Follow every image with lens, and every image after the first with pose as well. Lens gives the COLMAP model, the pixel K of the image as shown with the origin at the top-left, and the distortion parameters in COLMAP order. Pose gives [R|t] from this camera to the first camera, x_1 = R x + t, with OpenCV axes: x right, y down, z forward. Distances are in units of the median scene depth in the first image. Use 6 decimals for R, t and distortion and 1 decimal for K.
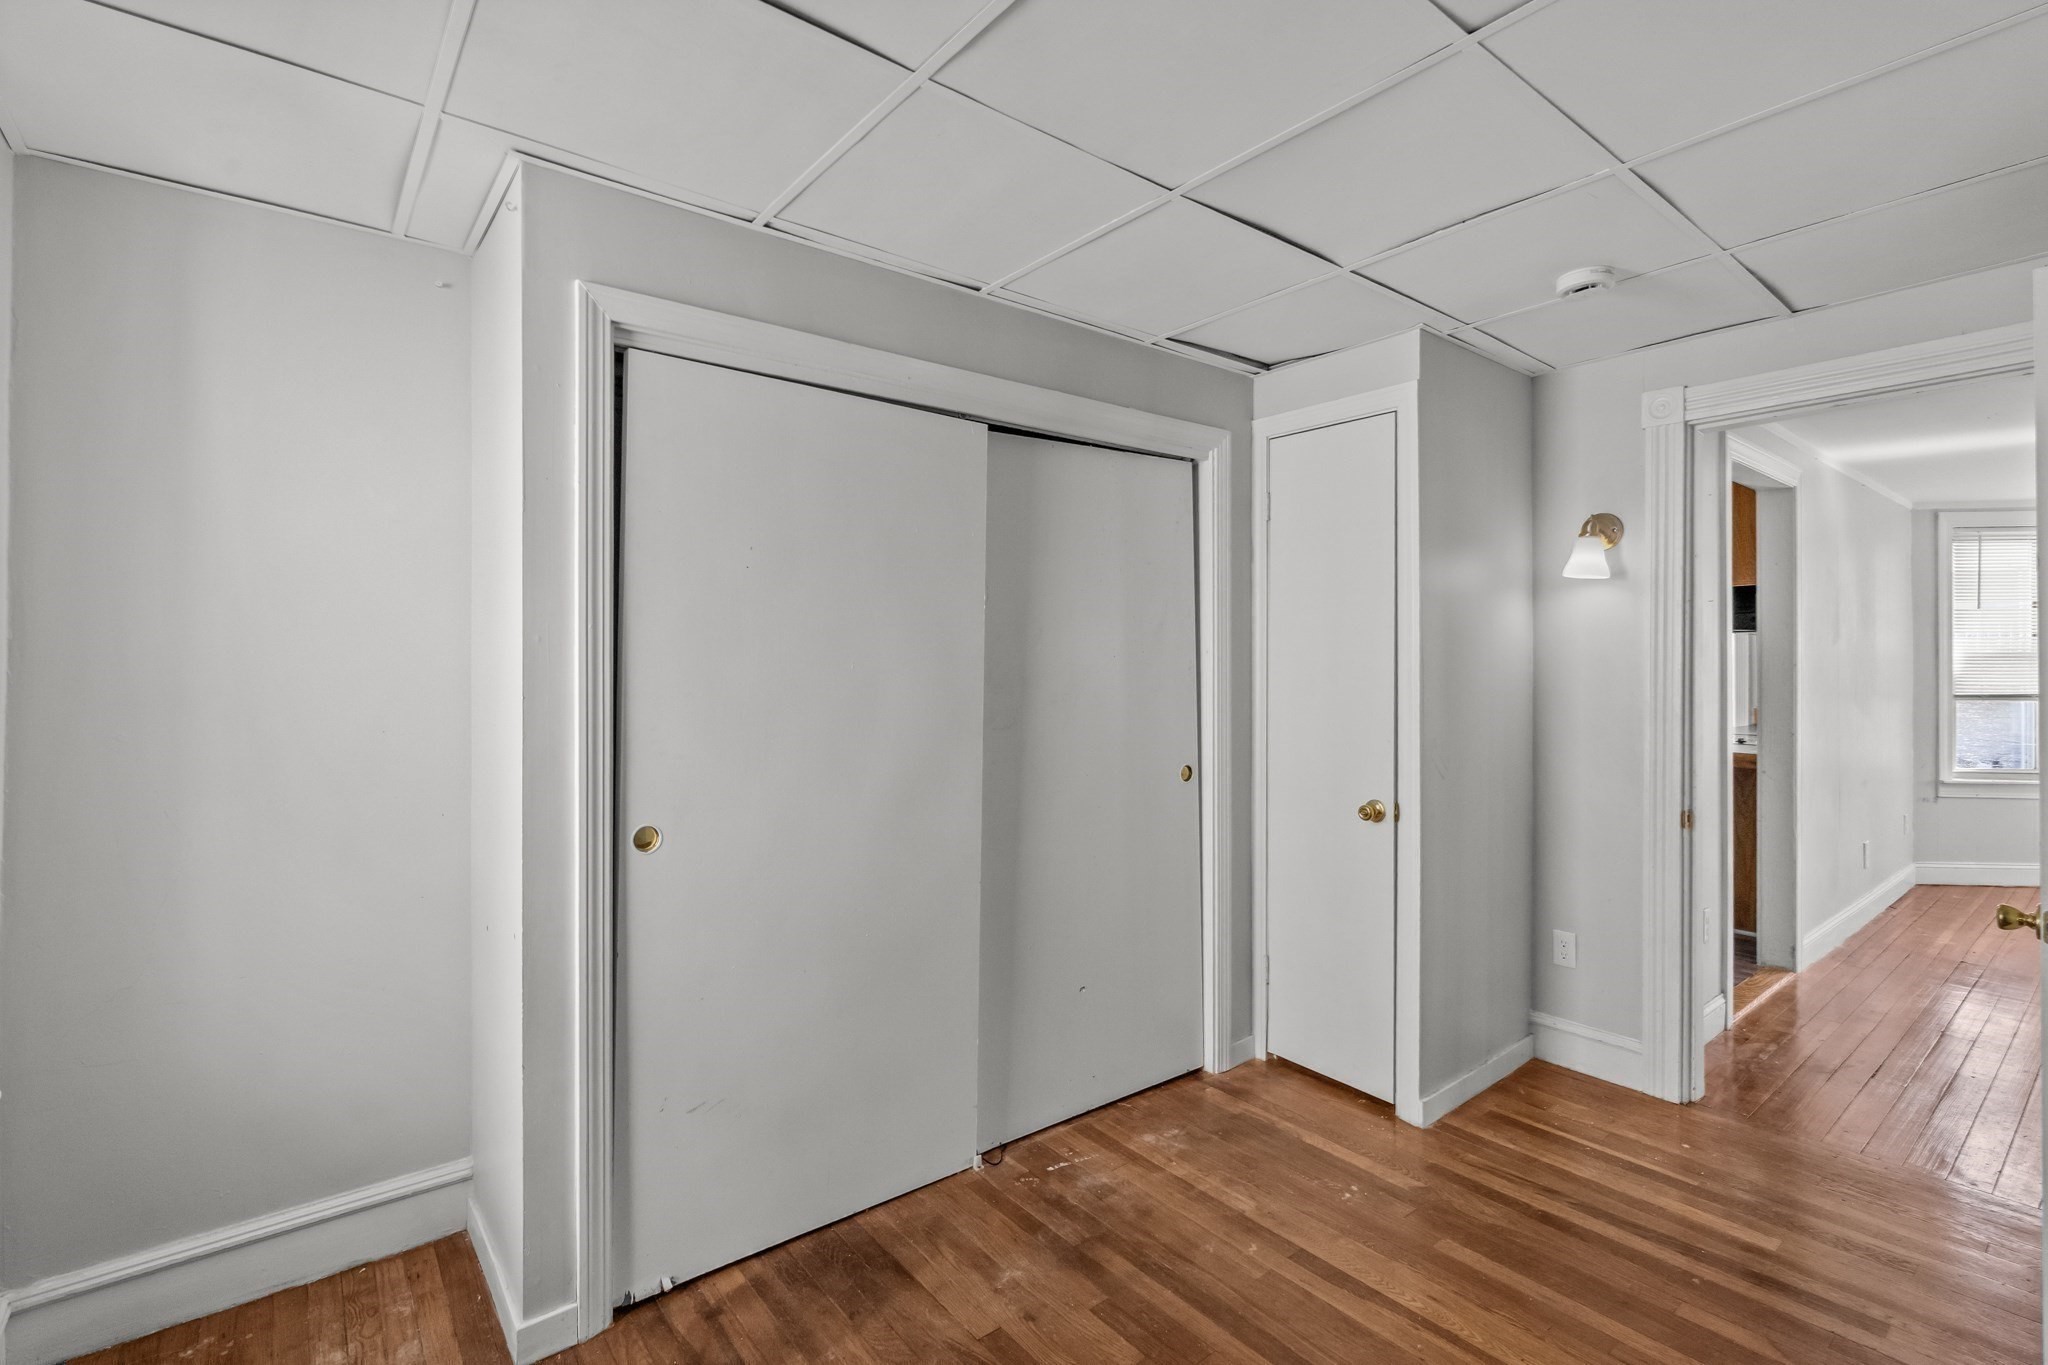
lens RADIAL K [[931.3, 0, 1017.8], [0, 931.3, 662.9], [0, 0, 1]] dist [0.001441, 0.001343]
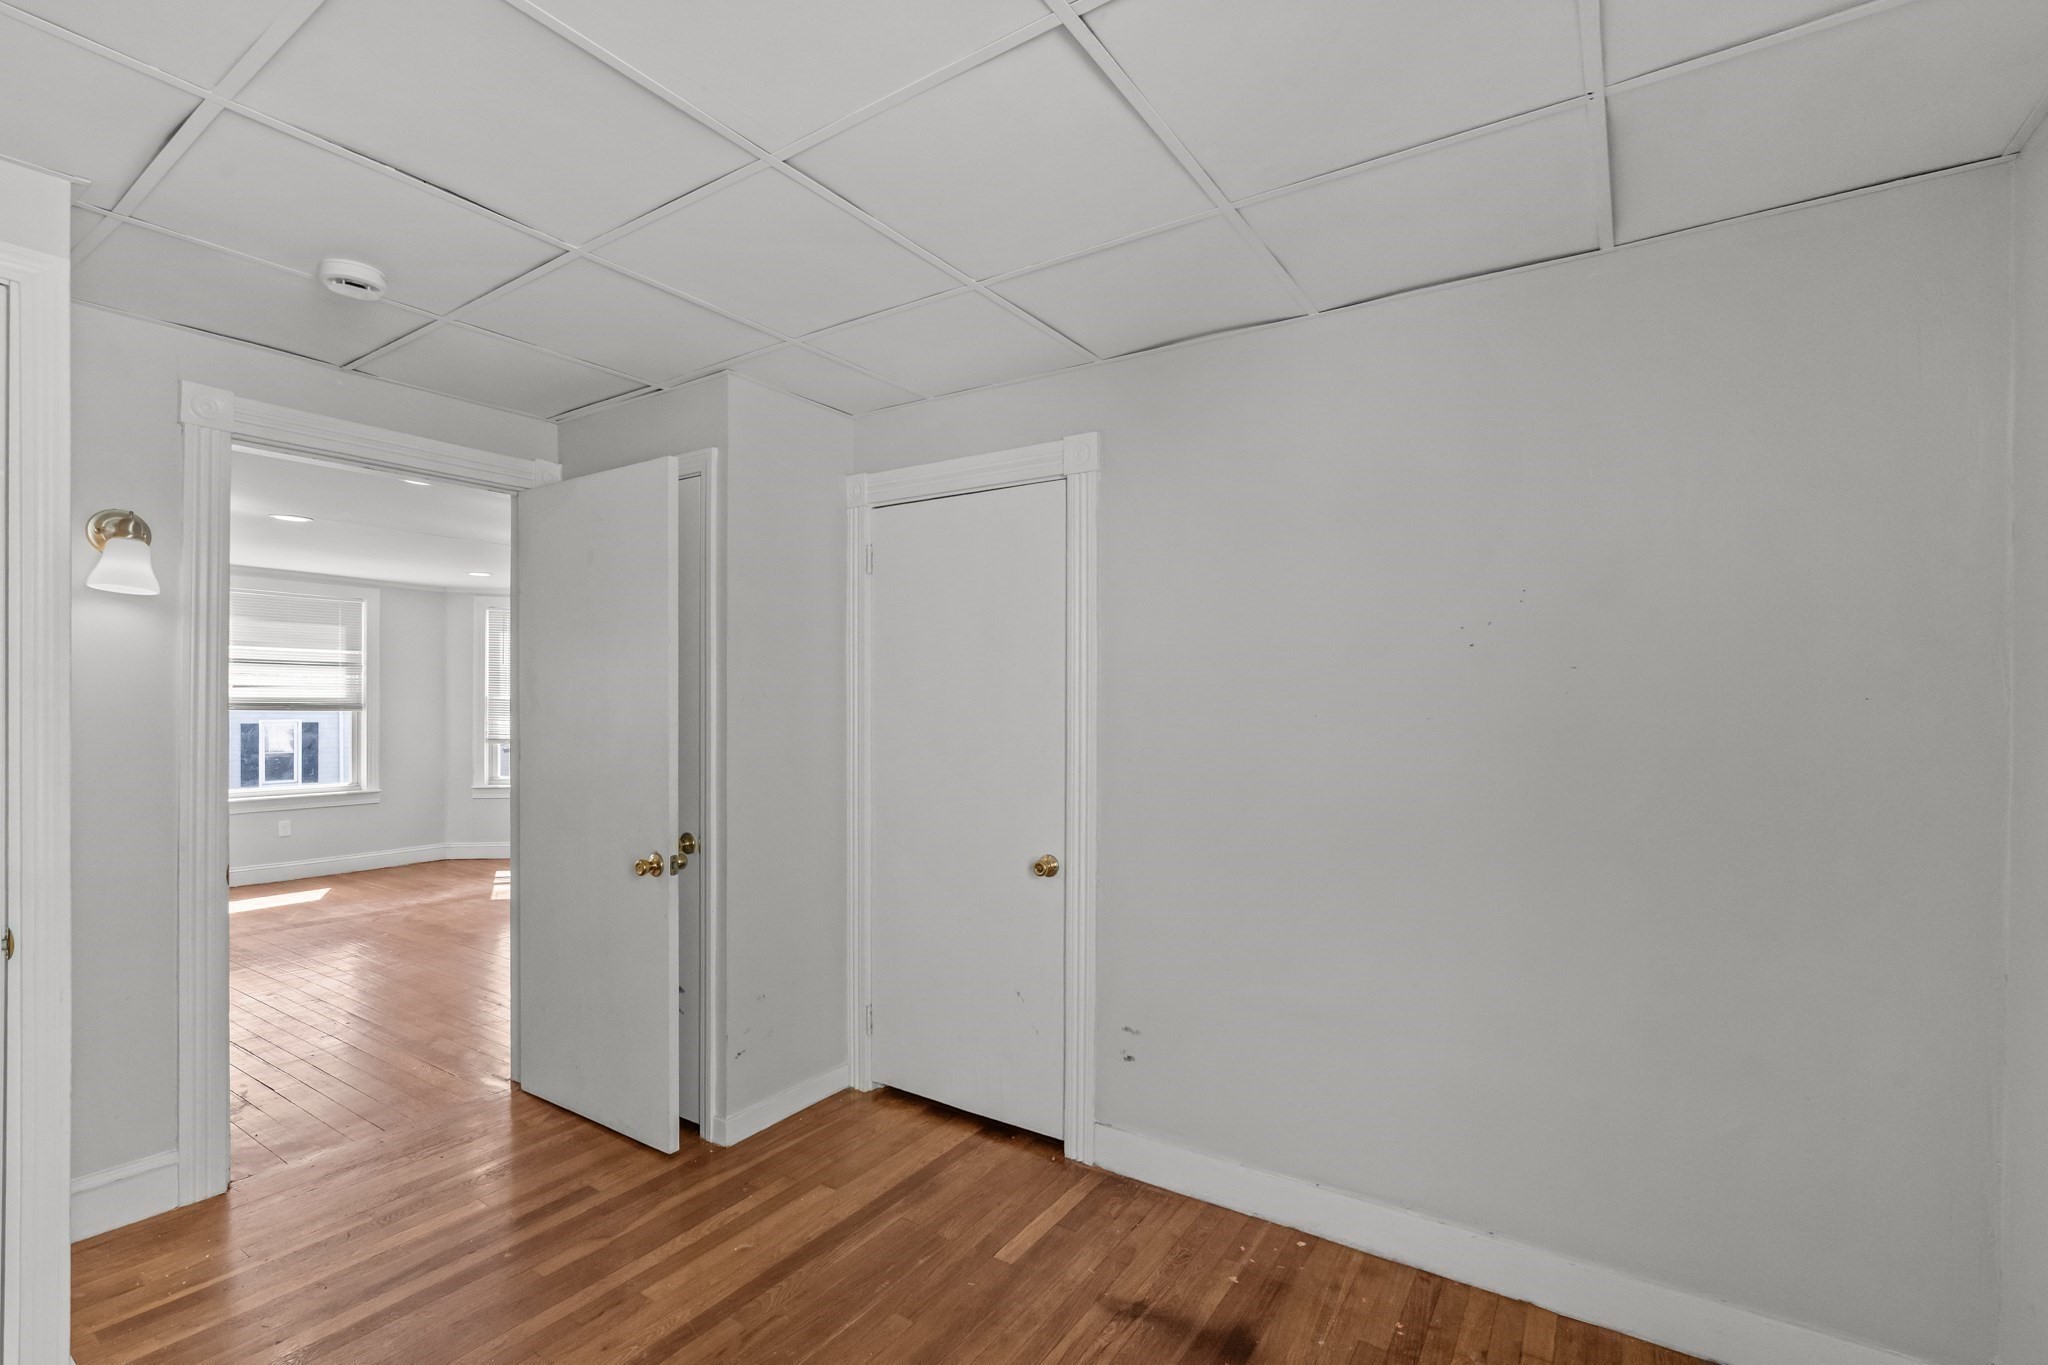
lens RADIAL K [[931.3, 0, 1002.4], [0, 931.3, 708.7], [0, 0, 1]] dist [0.001441, 0.001343]
pose [[-0.293919, -0.002017, 0.955828, -0.465447], [-0.004304, 0.999990, 0.000787, 0.006453], [-0.955821, -0.003883, -0.293925, 0.699229]]
